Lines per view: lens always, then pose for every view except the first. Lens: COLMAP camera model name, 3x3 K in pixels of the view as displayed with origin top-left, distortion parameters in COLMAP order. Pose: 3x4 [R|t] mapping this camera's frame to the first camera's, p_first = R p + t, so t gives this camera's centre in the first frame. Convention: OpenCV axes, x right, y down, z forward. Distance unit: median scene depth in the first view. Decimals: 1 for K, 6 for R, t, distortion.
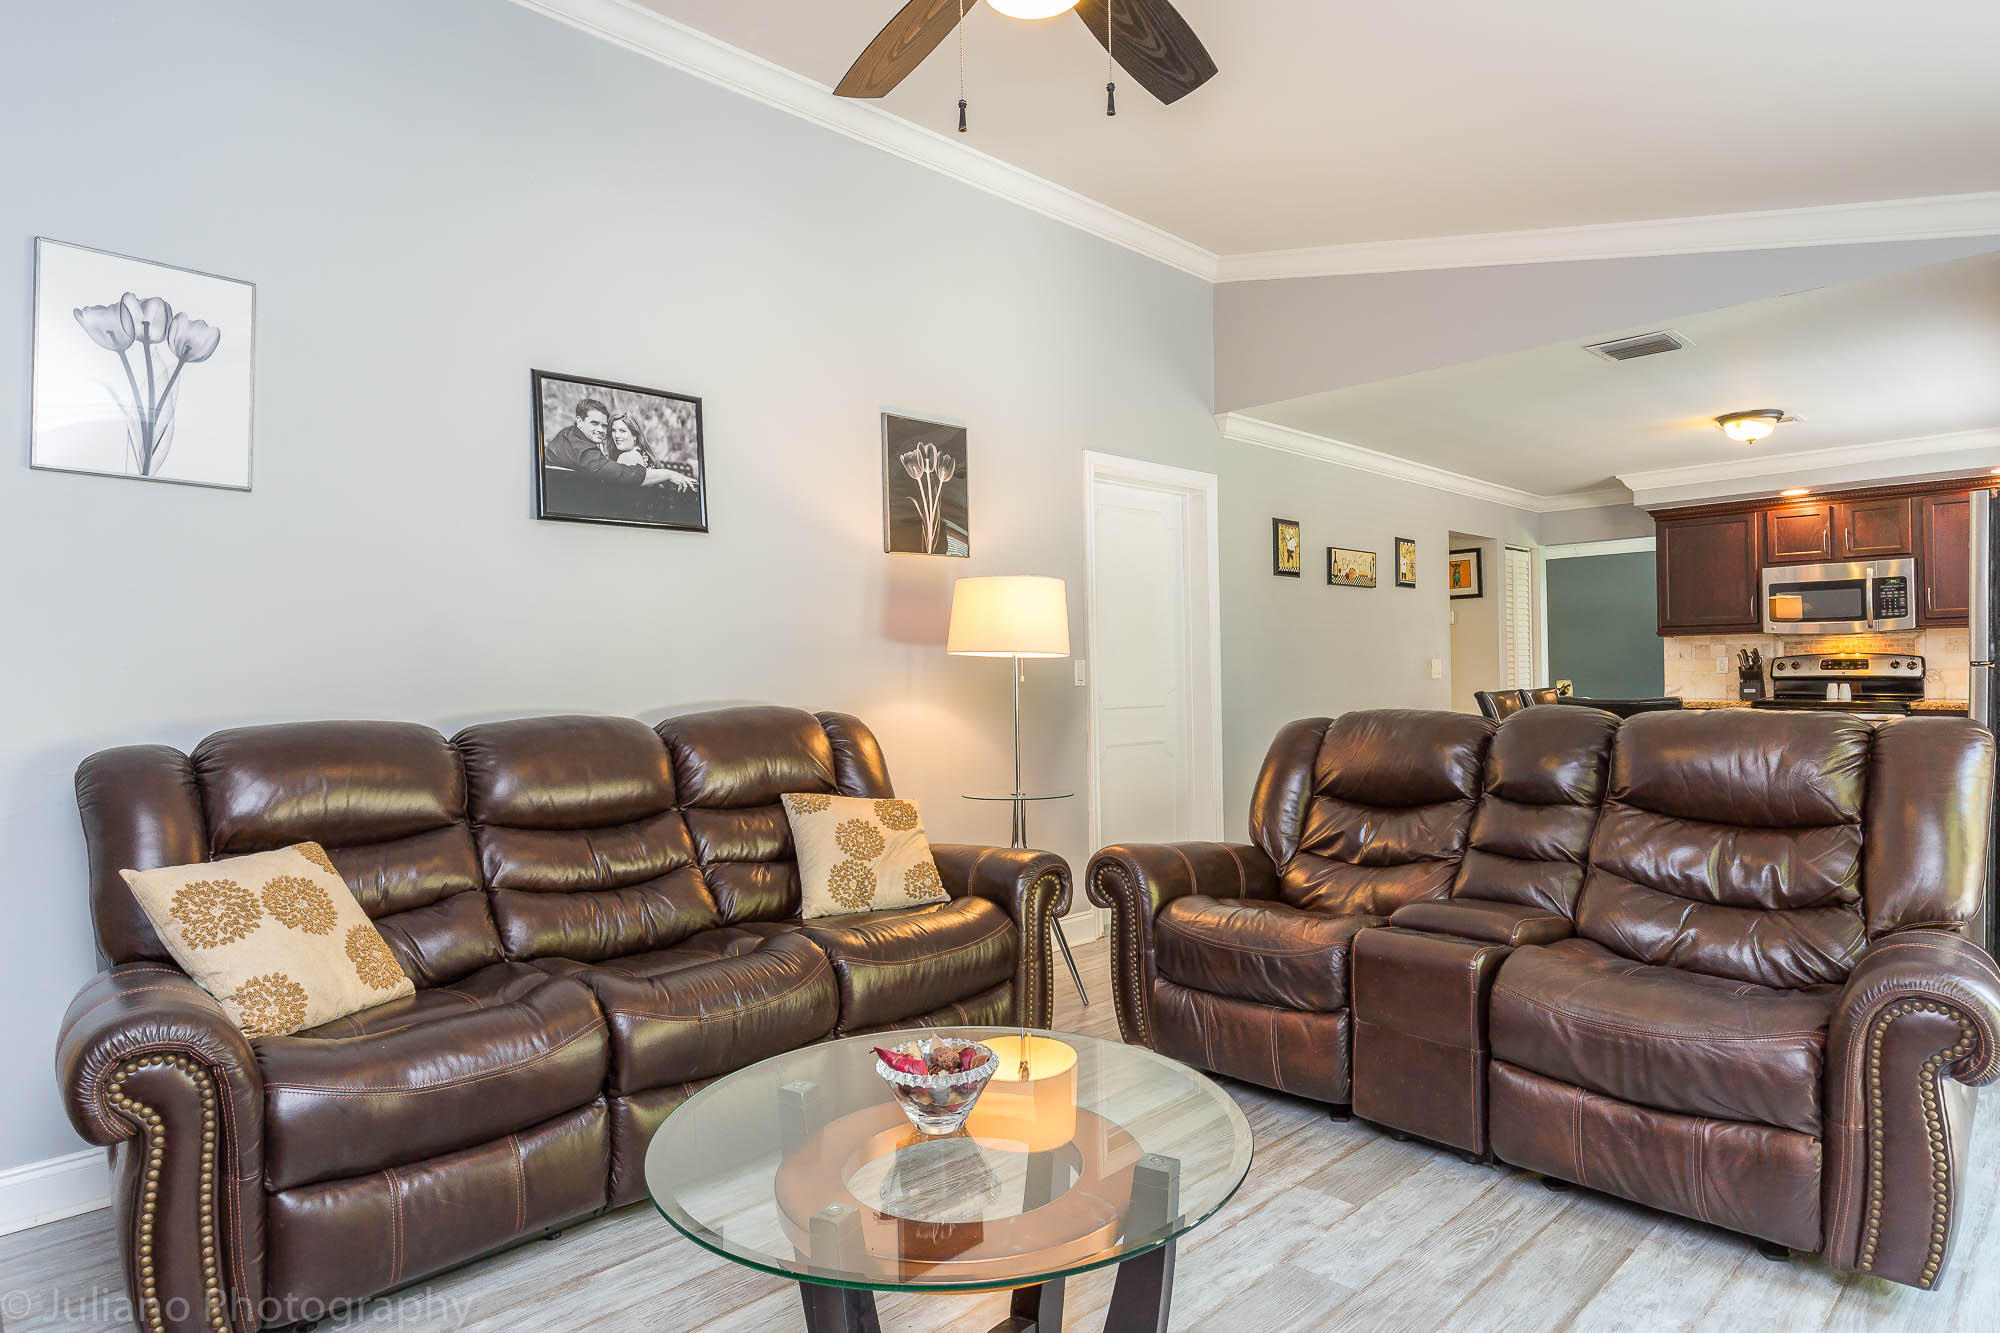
lens RADIAL K [[1160.7, 0, 990.2], [0, 1160.7, 665.0], [0, 0, 1]] dist [0.008963, -0.001762]
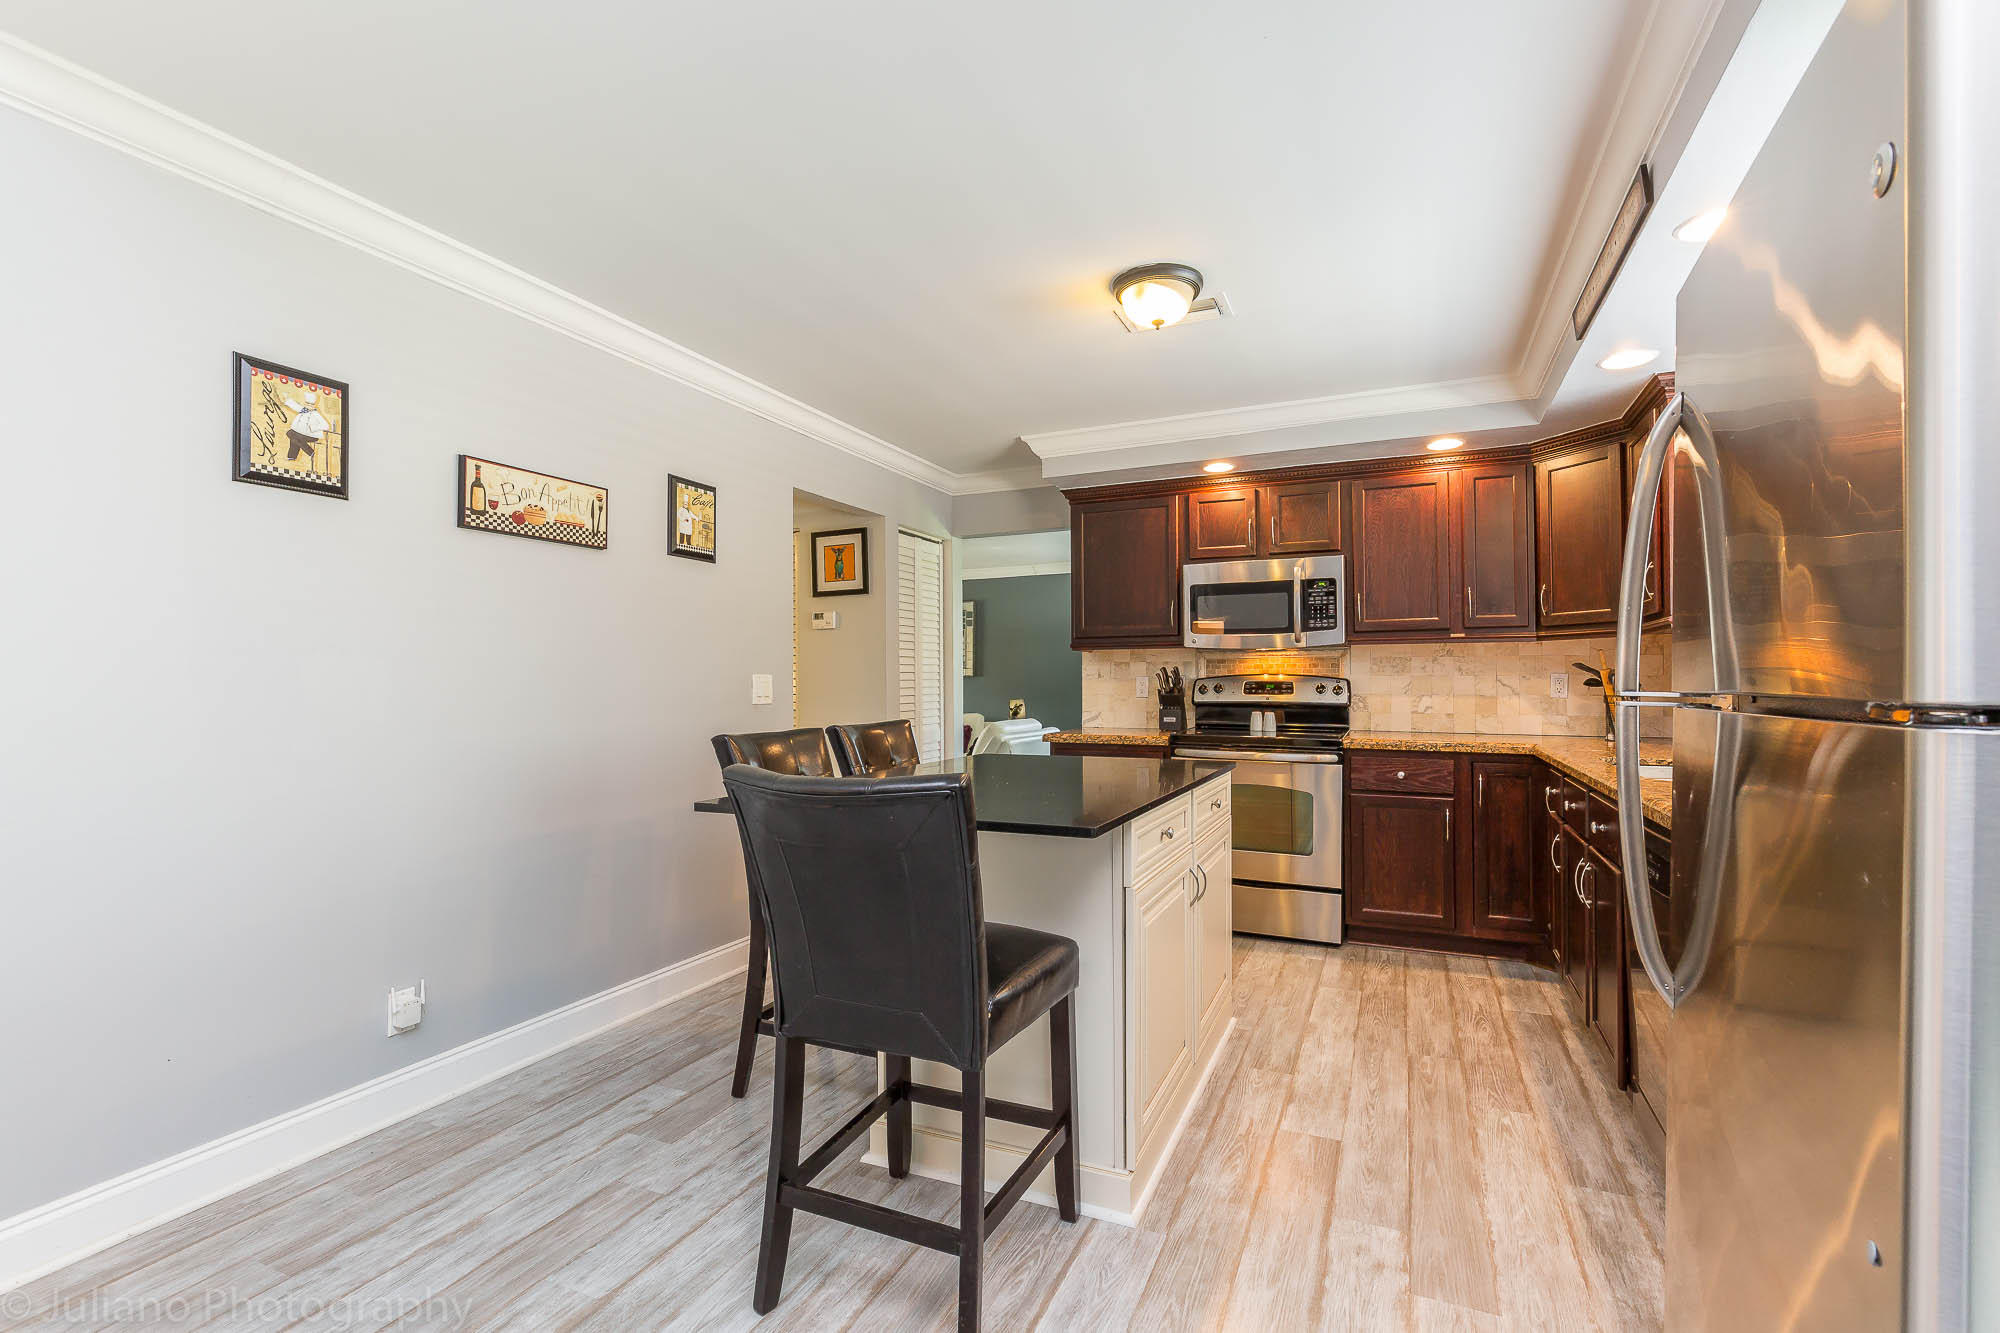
lens RADIAL K [[904.4, 0, 1005.0], [0, 904.4, 672.4], [0, 0, 1]] dist [-0.012059, 0.001706]
pose [[0.931772, 0.014093, 0.362770, 0.338534], [-0.010701, 0.999878, -0.011359, -0.002217], [-0.362885, 0.006702, 0.931810, 0.487165]]
